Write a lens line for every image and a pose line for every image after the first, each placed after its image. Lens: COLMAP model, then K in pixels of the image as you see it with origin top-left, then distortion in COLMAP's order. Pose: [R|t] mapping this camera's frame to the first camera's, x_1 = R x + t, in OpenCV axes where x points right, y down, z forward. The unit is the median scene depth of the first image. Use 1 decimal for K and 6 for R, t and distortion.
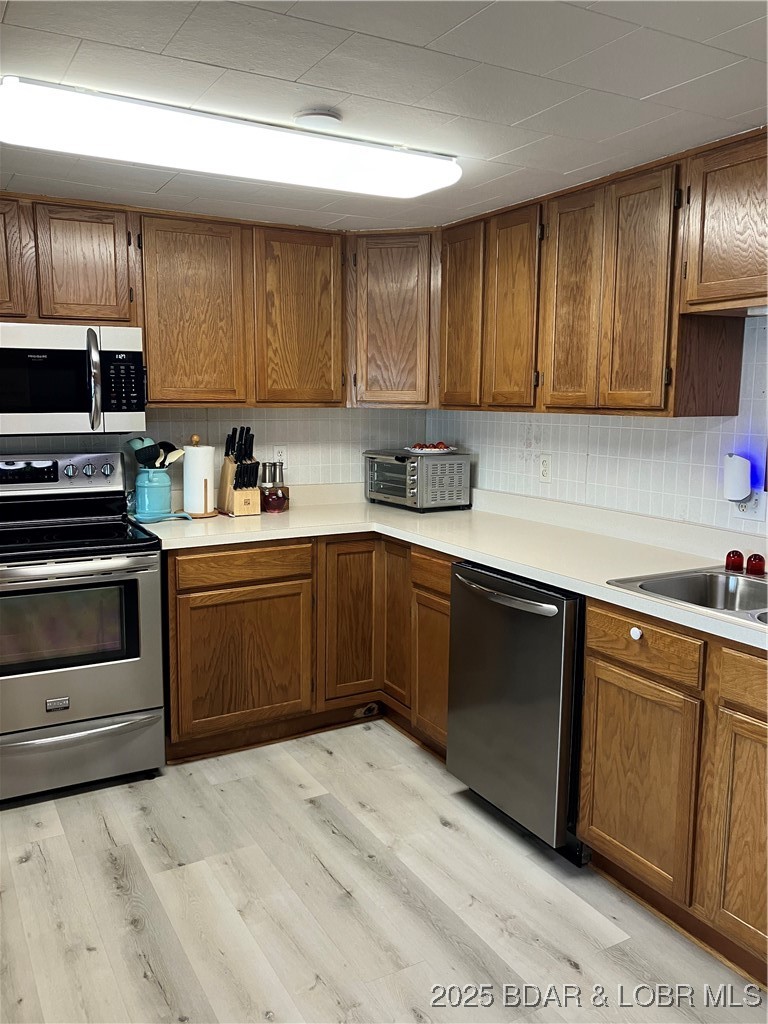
lens RADIAL K [[859.3, 0, 382.5], [0, 859.3, 519.1], [0, 0, 1]] dist [0.079669, -0.095363]
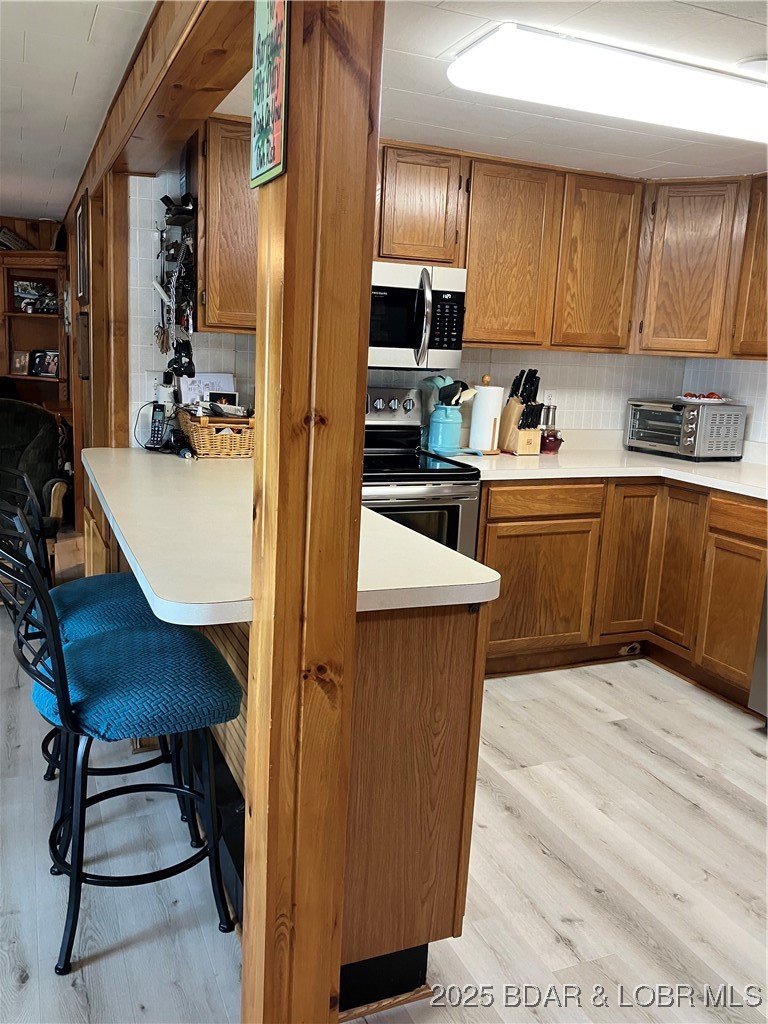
lens RADIAL K [[859.3, 0, 382.5], [0, 859.3, 519.1], [0, 0, 1]] dist [0.079669, -0.095363]
pose [[0.993176, 0.060671, -0.099604, -0.234074], [-0.055986, 0.997220, 0.049173, 0.033187], [0.102311, -0.043261, 0.993811, -0.063730]]
